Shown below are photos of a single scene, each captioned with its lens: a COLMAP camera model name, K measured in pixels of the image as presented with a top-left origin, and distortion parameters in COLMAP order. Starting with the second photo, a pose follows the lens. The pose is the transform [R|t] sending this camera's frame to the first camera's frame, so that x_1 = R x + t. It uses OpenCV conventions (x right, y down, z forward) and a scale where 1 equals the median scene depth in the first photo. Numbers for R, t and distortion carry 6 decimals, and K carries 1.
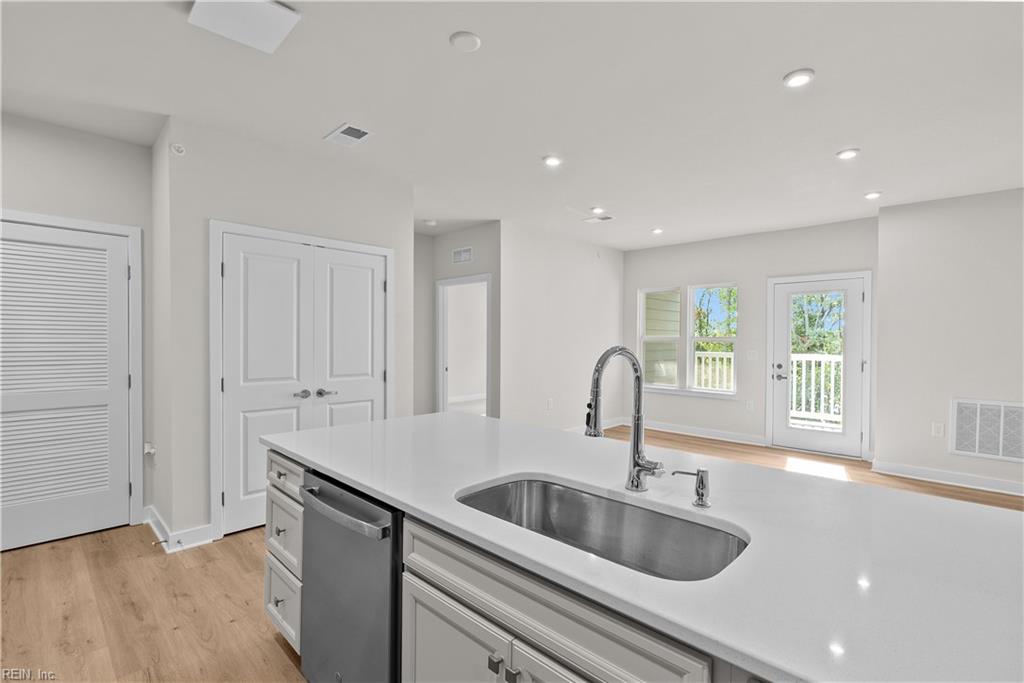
lens RADIAL K [[469.6, 0, 512.0], [0, 469.6, 341.5], [0, 0, 1]] dist [-0.002133, 0.000195]
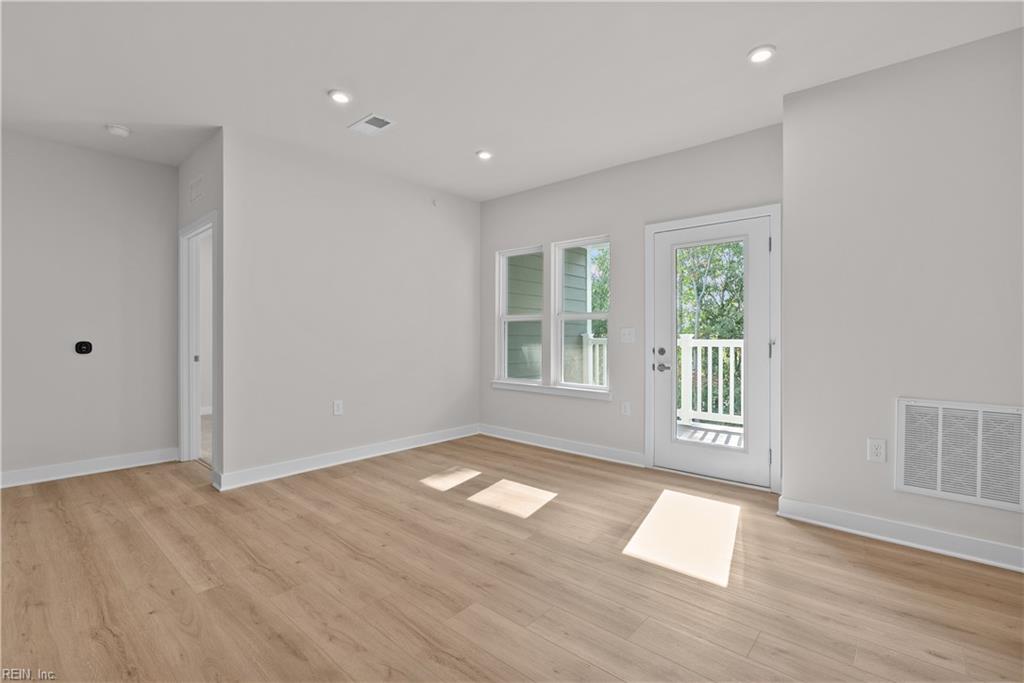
lens RADIAL K [[468.7, 0, 508.9], [0, 468.7, 334.9], [0, 0, 1]] dist [0.000893, 0.000262]
pose [[0.999381, -0.003819, 0.034983, 0.346227], [0.004137, 0.999951, -0.009022, 0.036329], [-0.034947, 0.009161, 0.999347, 0.342883]]
